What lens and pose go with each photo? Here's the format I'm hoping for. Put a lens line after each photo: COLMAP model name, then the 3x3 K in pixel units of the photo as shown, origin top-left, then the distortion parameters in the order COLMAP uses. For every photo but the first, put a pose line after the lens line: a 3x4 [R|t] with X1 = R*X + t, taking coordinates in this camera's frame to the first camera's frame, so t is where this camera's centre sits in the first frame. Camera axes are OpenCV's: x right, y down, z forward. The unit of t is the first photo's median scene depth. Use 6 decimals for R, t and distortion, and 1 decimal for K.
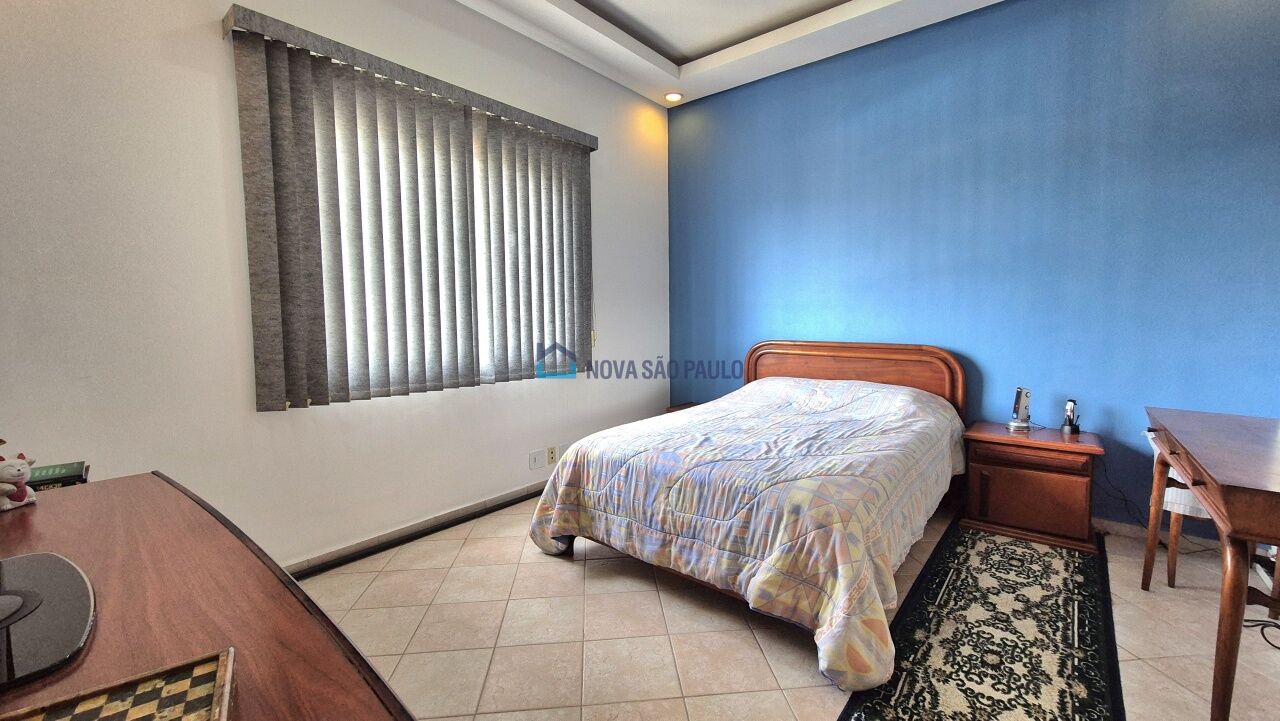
lens RADIAL K [[521.9, 0, 639.2], [0, 521.9, 358.5], [0, 0, 1]] dist [0.001356, -0.000213]
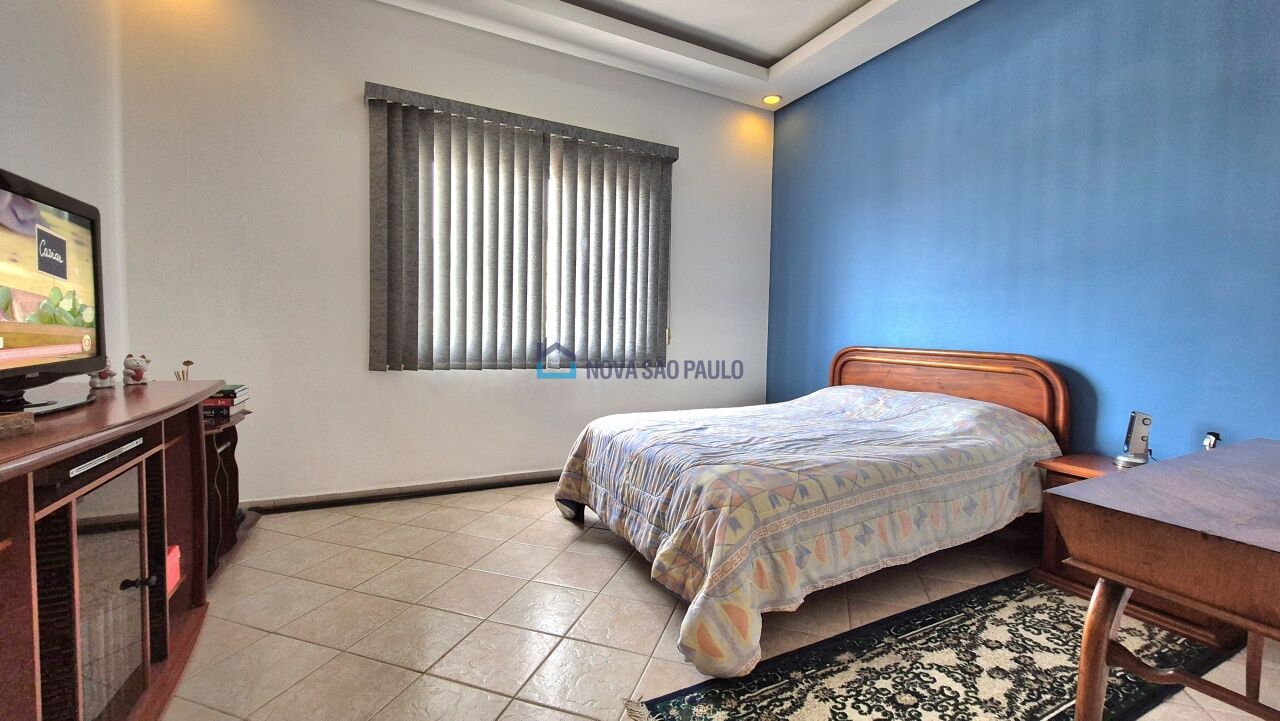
lens RADIAL K [[521.9, 0, 642.0], [0, 521.9, 360.5], [0, 0, 1]] dist [0.001356, -0.000213]
pose [[0.916199, 0.052246, -0.397302, 0.413087], [-0.064999, 0.997710, -0.018690, 0.047247], [0.395416, 0.042948, 0.917498, 0.017021]]
